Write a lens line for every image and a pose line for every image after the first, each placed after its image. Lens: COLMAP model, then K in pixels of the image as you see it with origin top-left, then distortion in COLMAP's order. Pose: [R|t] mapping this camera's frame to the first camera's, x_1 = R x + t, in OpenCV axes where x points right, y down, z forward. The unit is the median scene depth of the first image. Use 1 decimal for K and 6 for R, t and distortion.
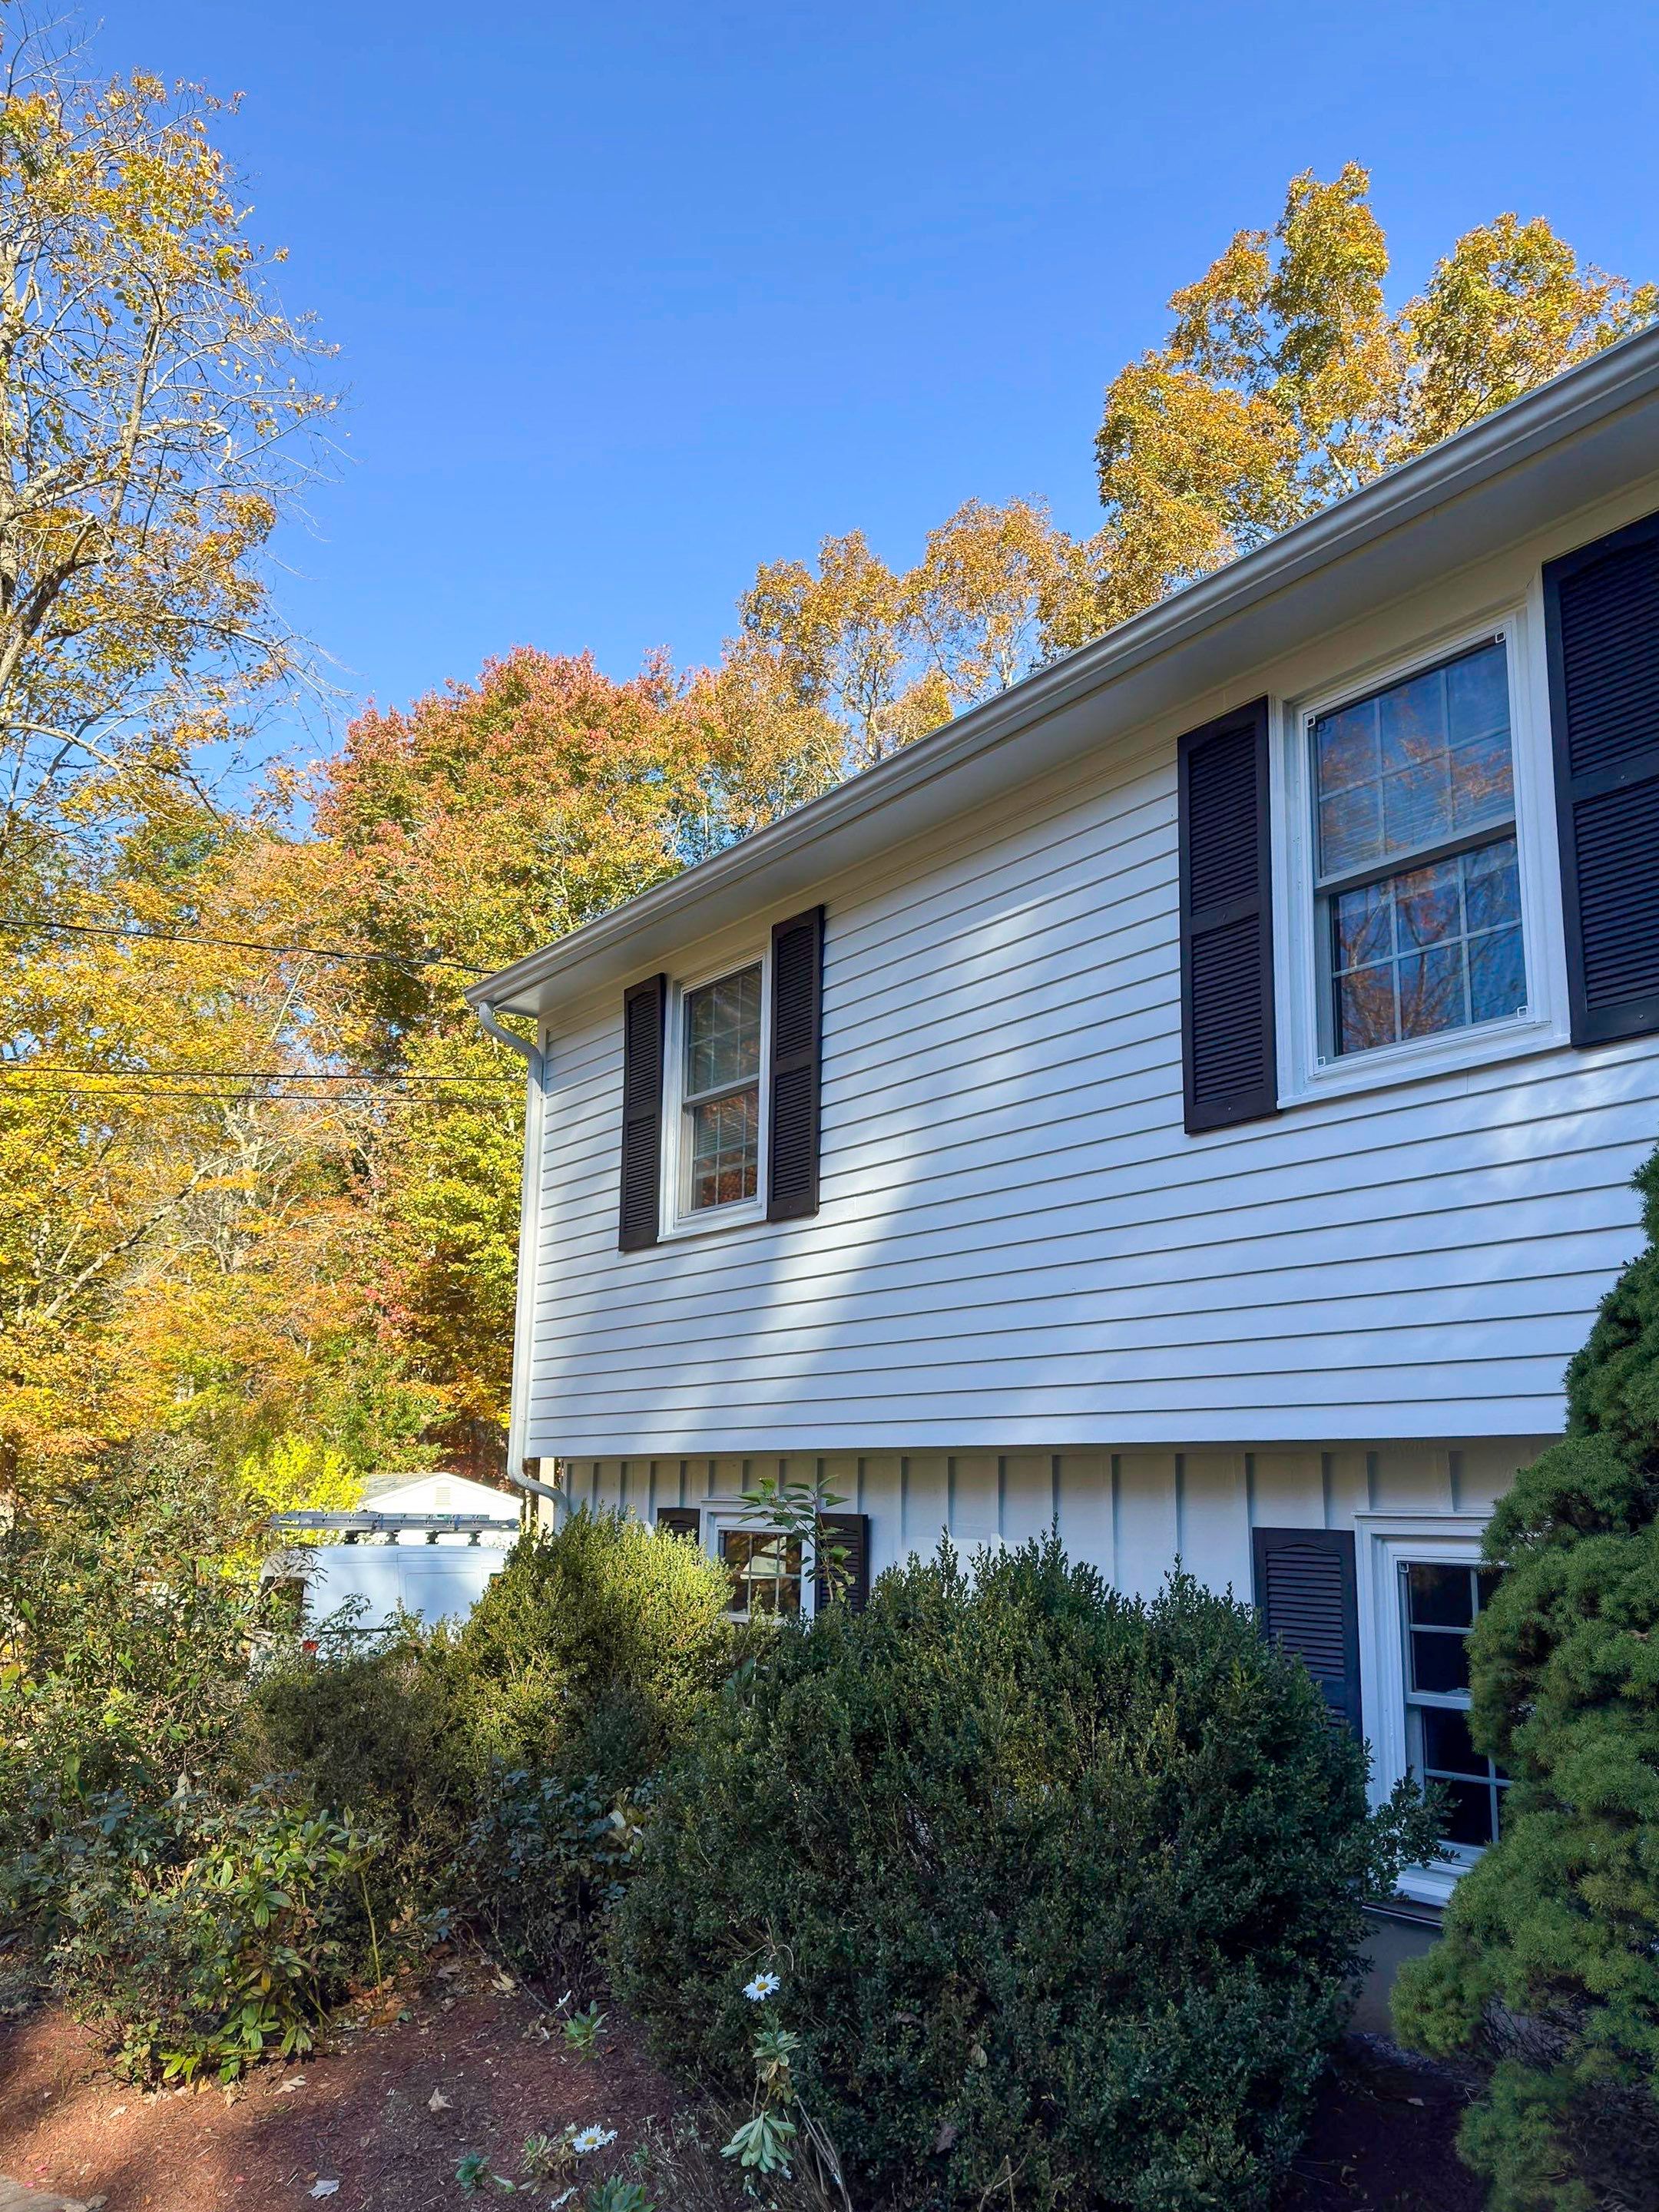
lens RADIAL K [[1578.3, 0, 833.1], [0, 1578.3, 1165.4], [0, 0, 1]] dist [0.155057, 0.000065]
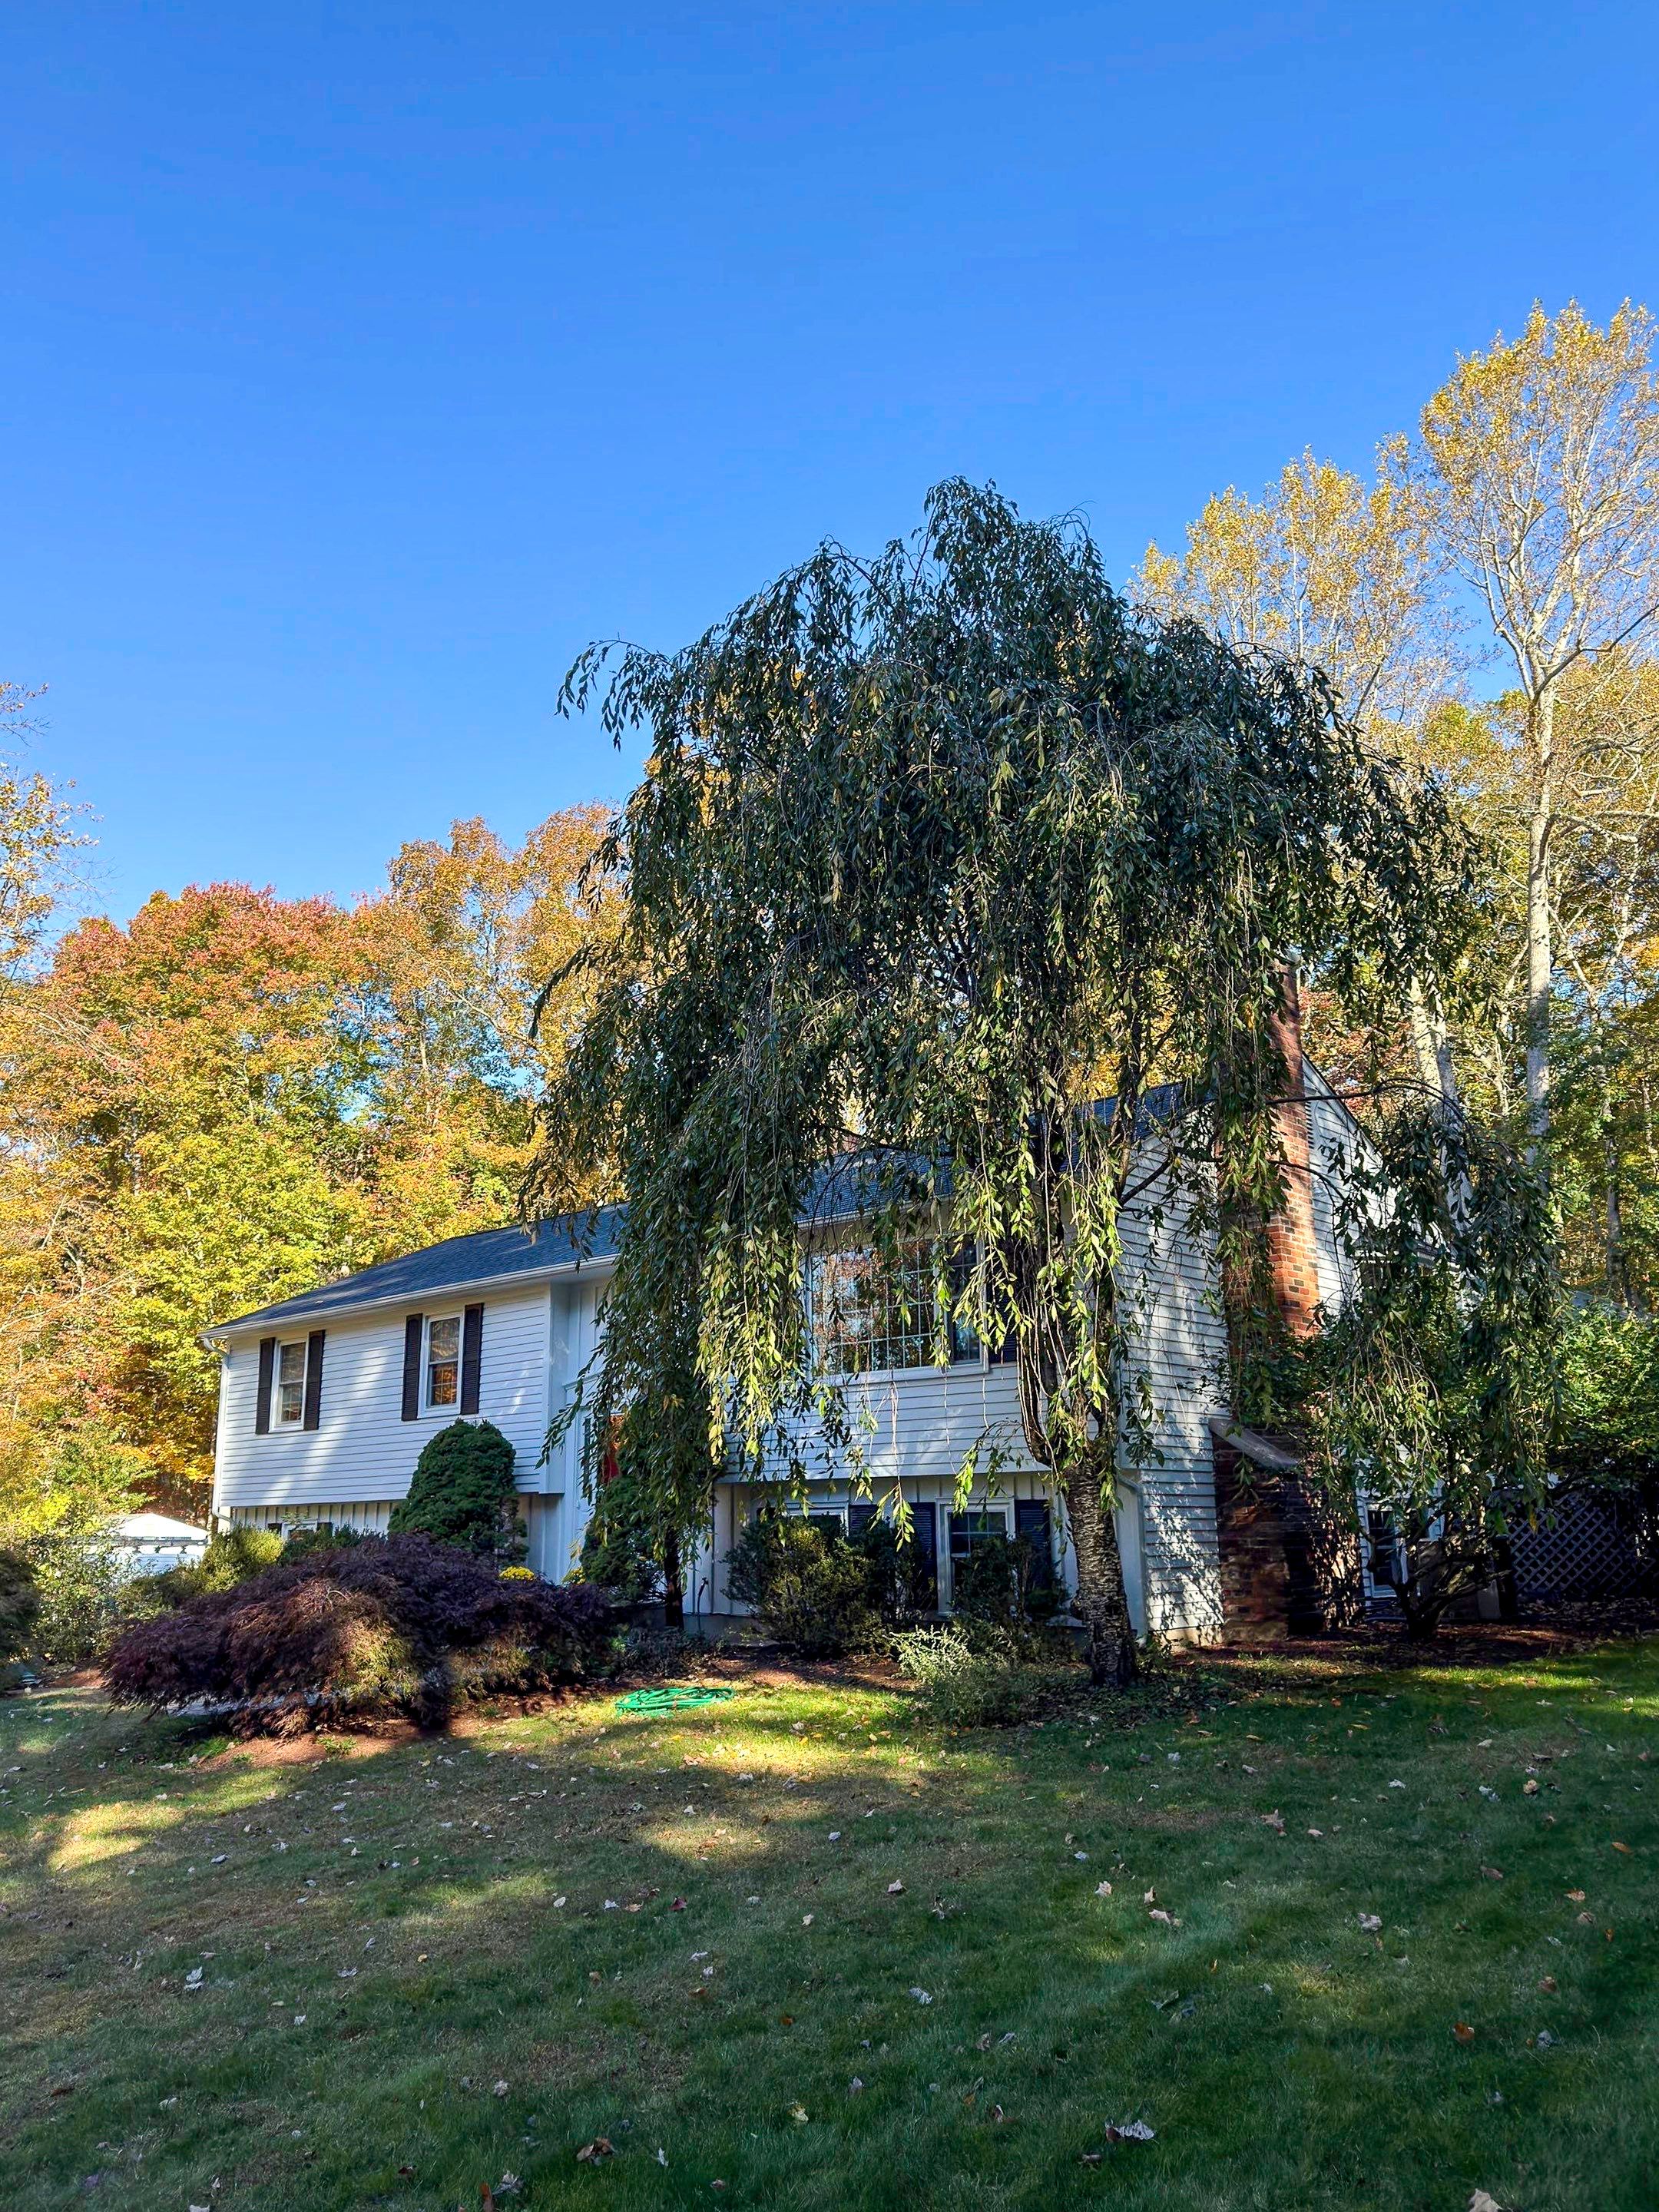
lens RADIAL K [[1617.5, 0, 887.4], [0, 1617.5, 1140.3], [0, 0, 1]] dist [0.001260, 0.001074]
pose [[0.977986, 0.013202, 0.208252, 0.132589], [-0.007962, 0.999631, -0.025978, -0.148945], [-0.208518, 0.023748, 0.977730, -0.765807]]
